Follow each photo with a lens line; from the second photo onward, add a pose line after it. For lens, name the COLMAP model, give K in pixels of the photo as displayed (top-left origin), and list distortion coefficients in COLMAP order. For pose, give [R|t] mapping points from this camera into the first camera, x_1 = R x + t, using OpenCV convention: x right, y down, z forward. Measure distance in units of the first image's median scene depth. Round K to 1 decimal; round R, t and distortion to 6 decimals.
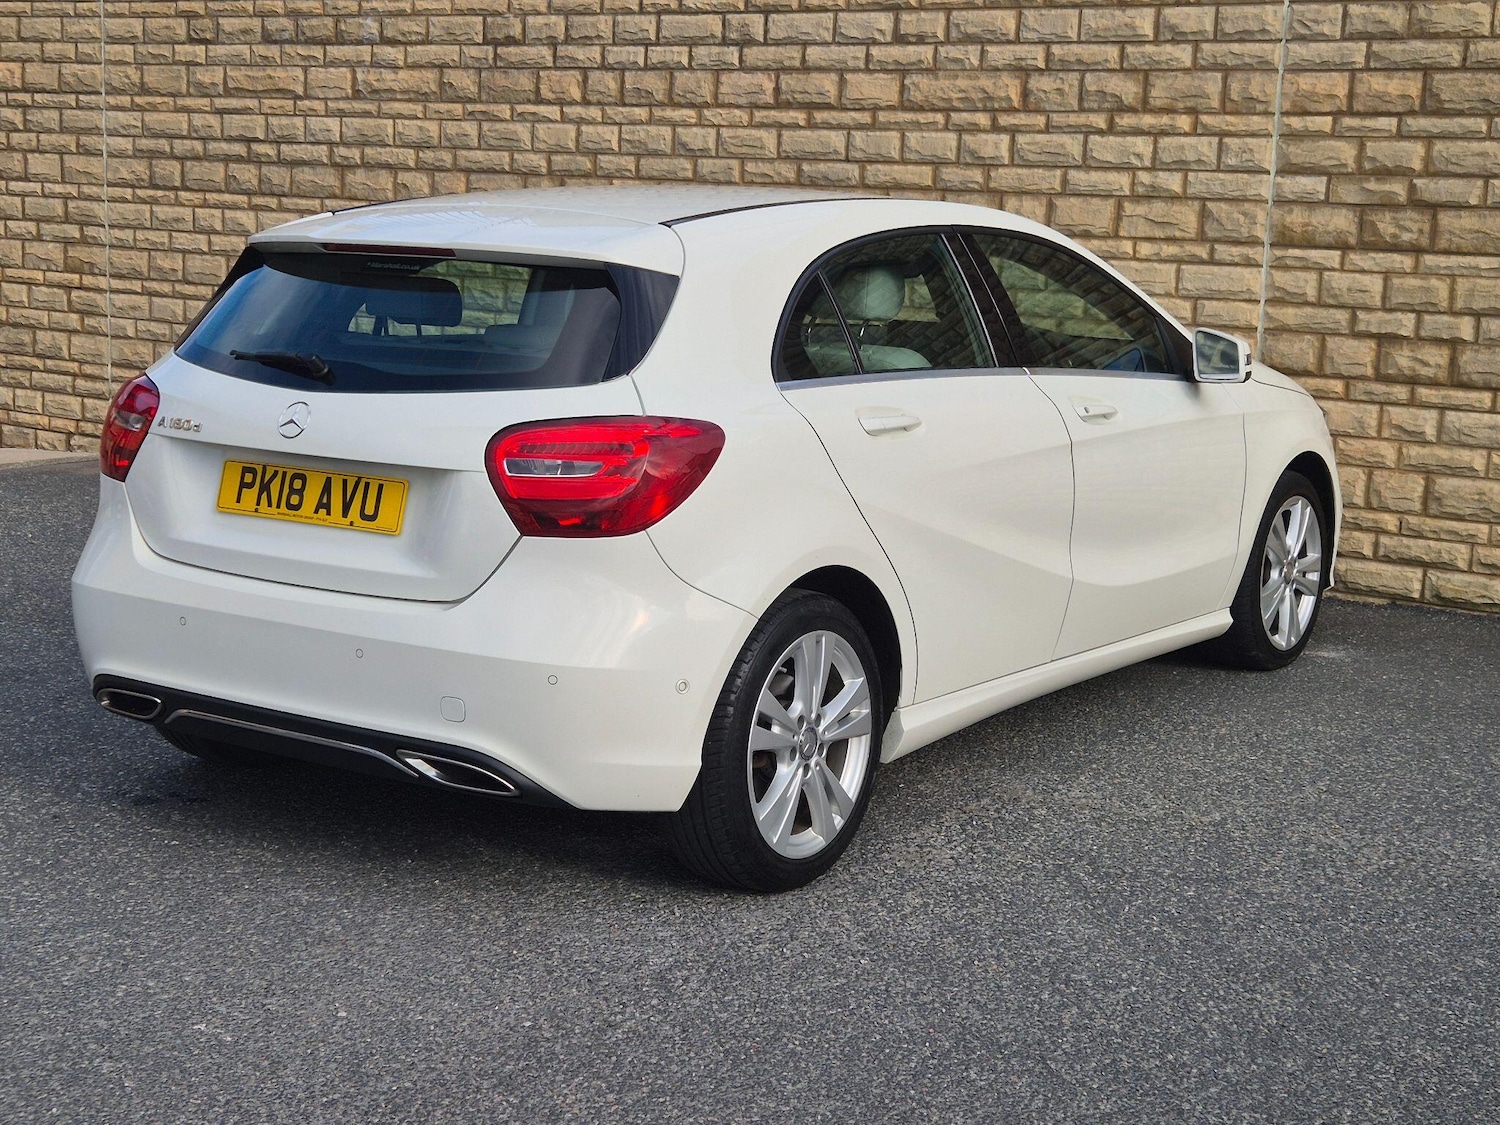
lens RADIAL K [[2135.3, 0, 757.3], [0, 2135.3, 538.7], [0, 0, 1]] dist [0.073664, 0.000000]
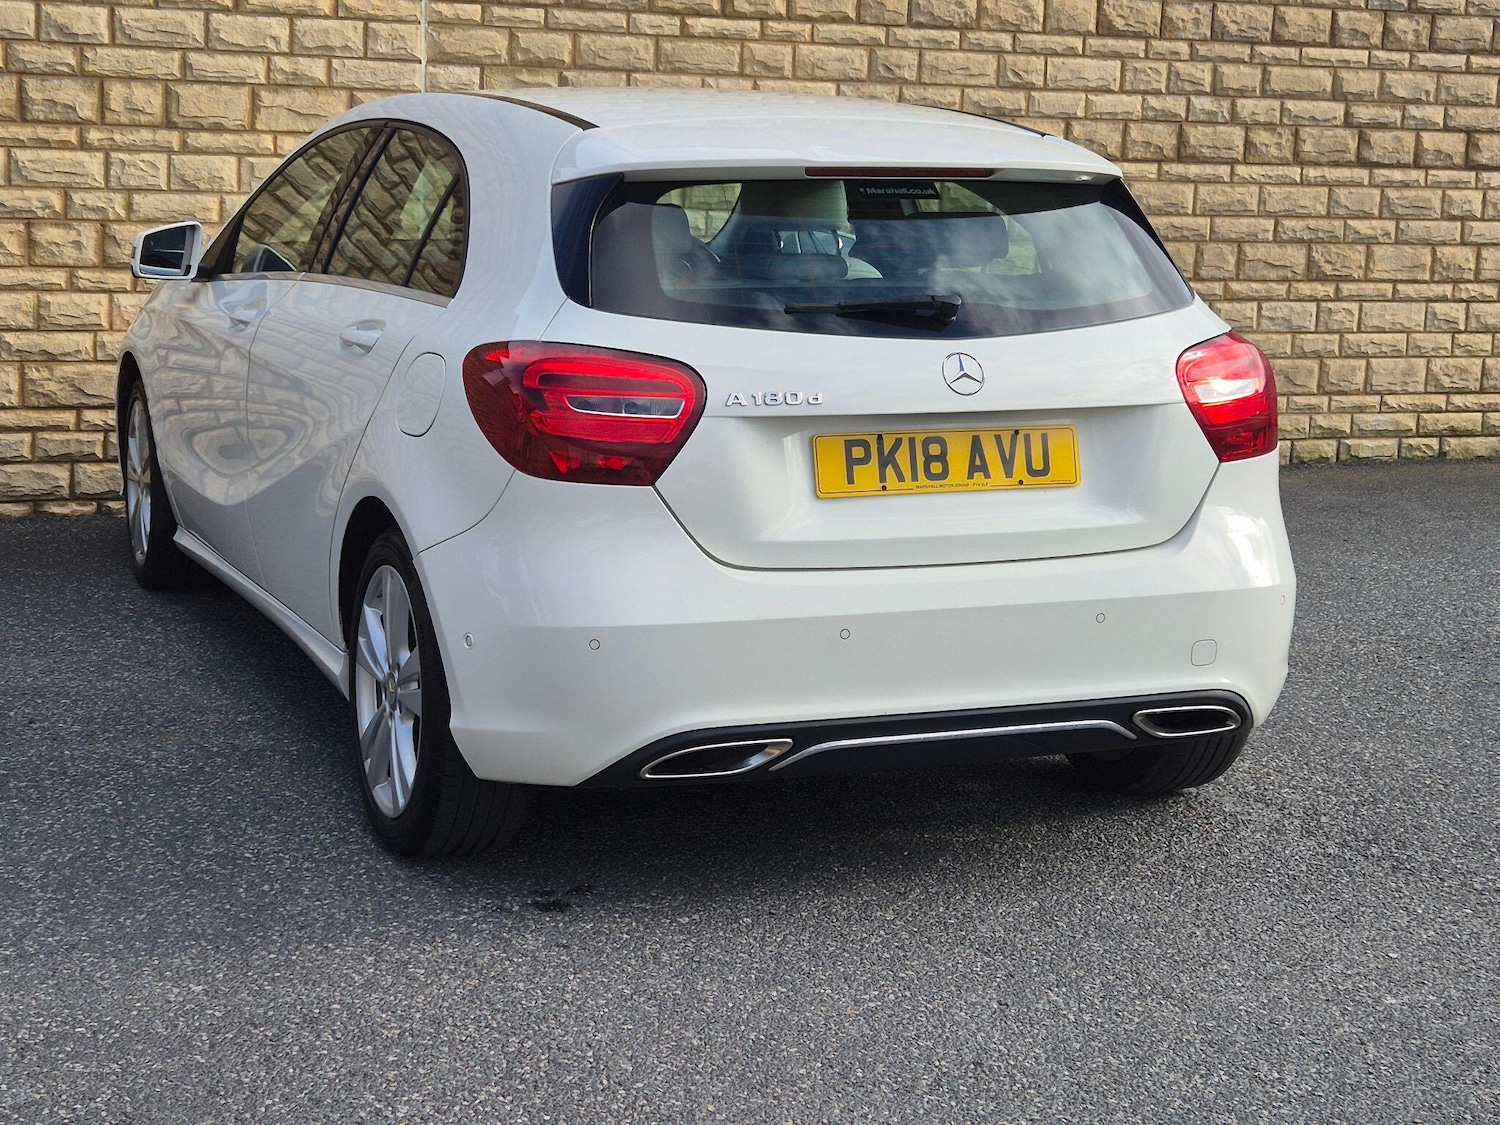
lens RADIAL K [[2438.3, 0, 685.8], [0, 2438.3, 541.9], [0, 0, 1]] dist [0.072126, 0.000000]
pose [[0.572116, -0.151002, 0.806152, -0.562103], [0.120182, 0.987731, 0.099721, -0.051776], [-0.811319, 0.039833, 0.583245, 0.269190]]
